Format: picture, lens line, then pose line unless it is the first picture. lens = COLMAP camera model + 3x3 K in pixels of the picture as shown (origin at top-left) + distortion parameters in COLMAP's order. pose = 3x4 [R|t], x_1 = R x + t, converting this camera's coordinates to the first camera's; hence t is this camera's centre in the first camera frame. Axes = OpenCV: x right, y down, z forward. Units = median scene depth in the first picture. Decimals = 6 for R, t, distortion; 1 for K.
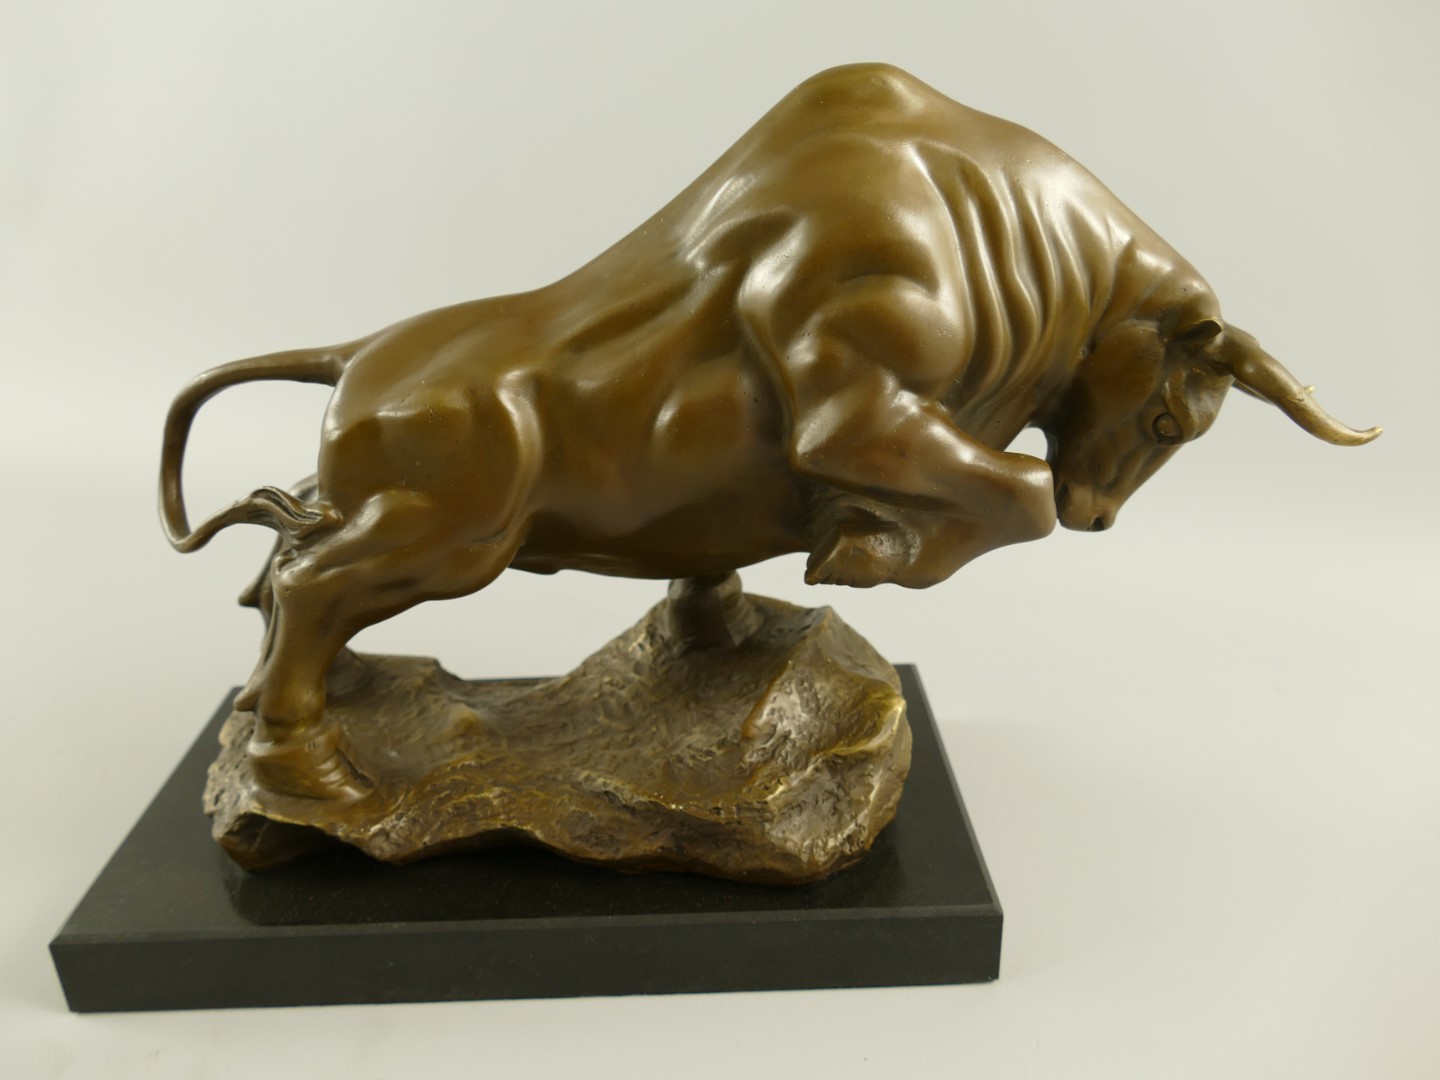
lens RADIAL K [[1134.0, 0, 720.0], [0, 1134.0, 540.0], [0, 0, 1]] dist [-0.133542, 0.001281]
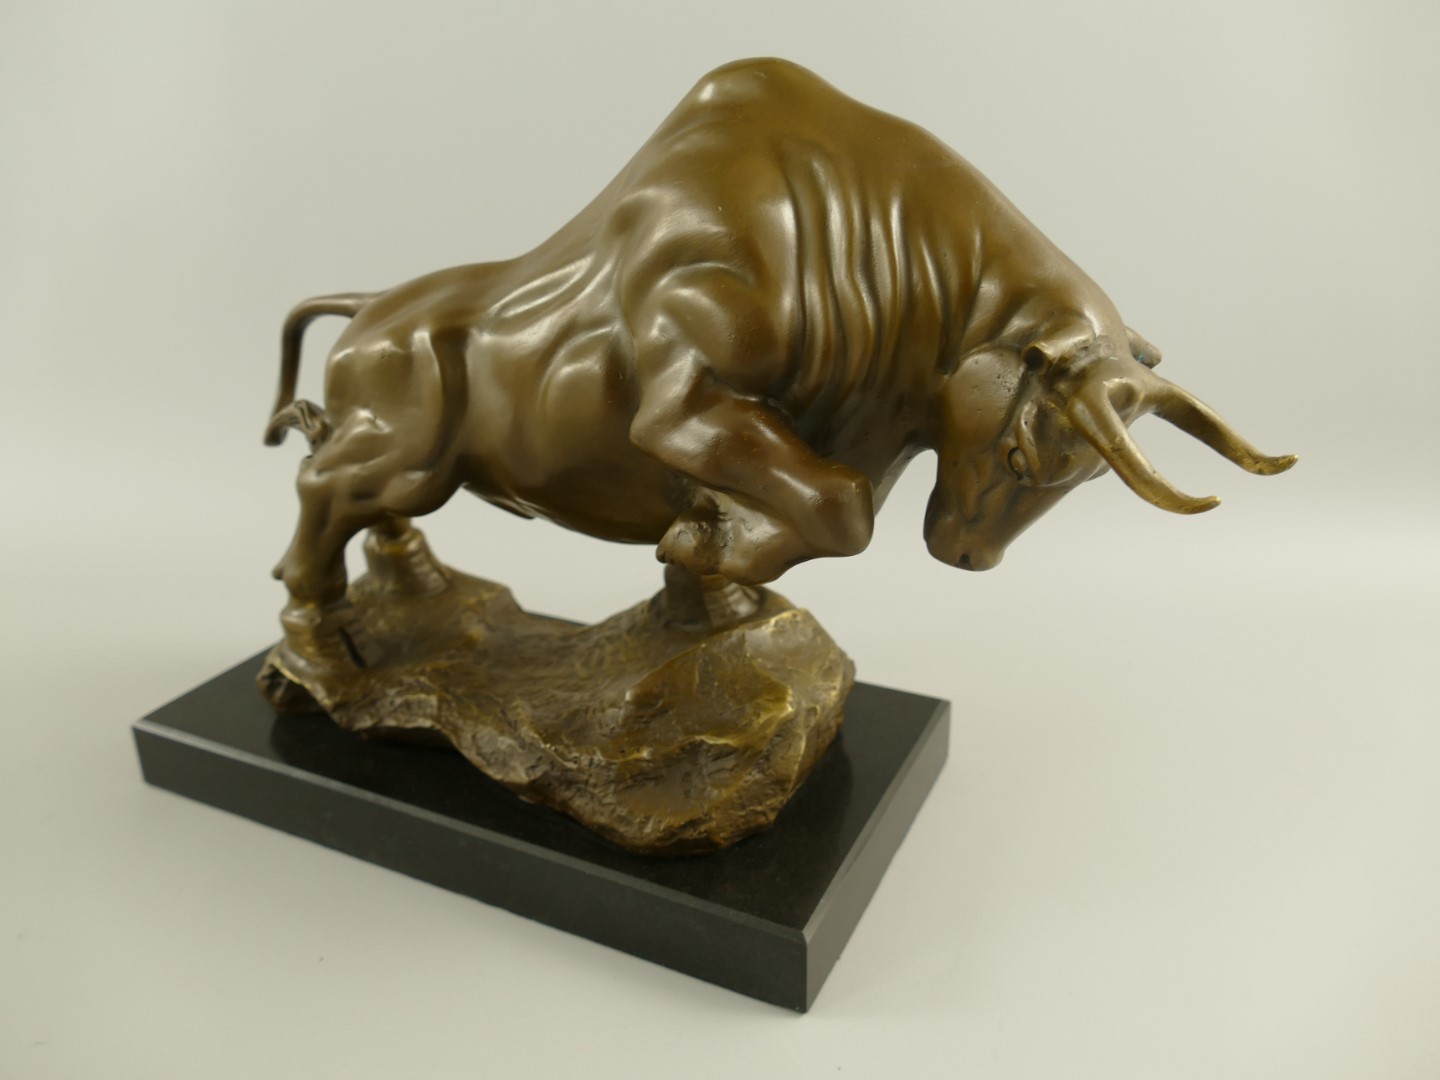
lens RADIAL K [[1134.0, 0, 720.0], [0, 1134.0, 540.0], [0, 0, 1]] dist [-0.133542, 0.001281]
pose [[0.895615, 0.186004, -0.404075, 0.487364], [-0.191956, 0.981055, 0.026138, -0.014752], [0.401282, 0.054155, 0.914352, 0.071618]]
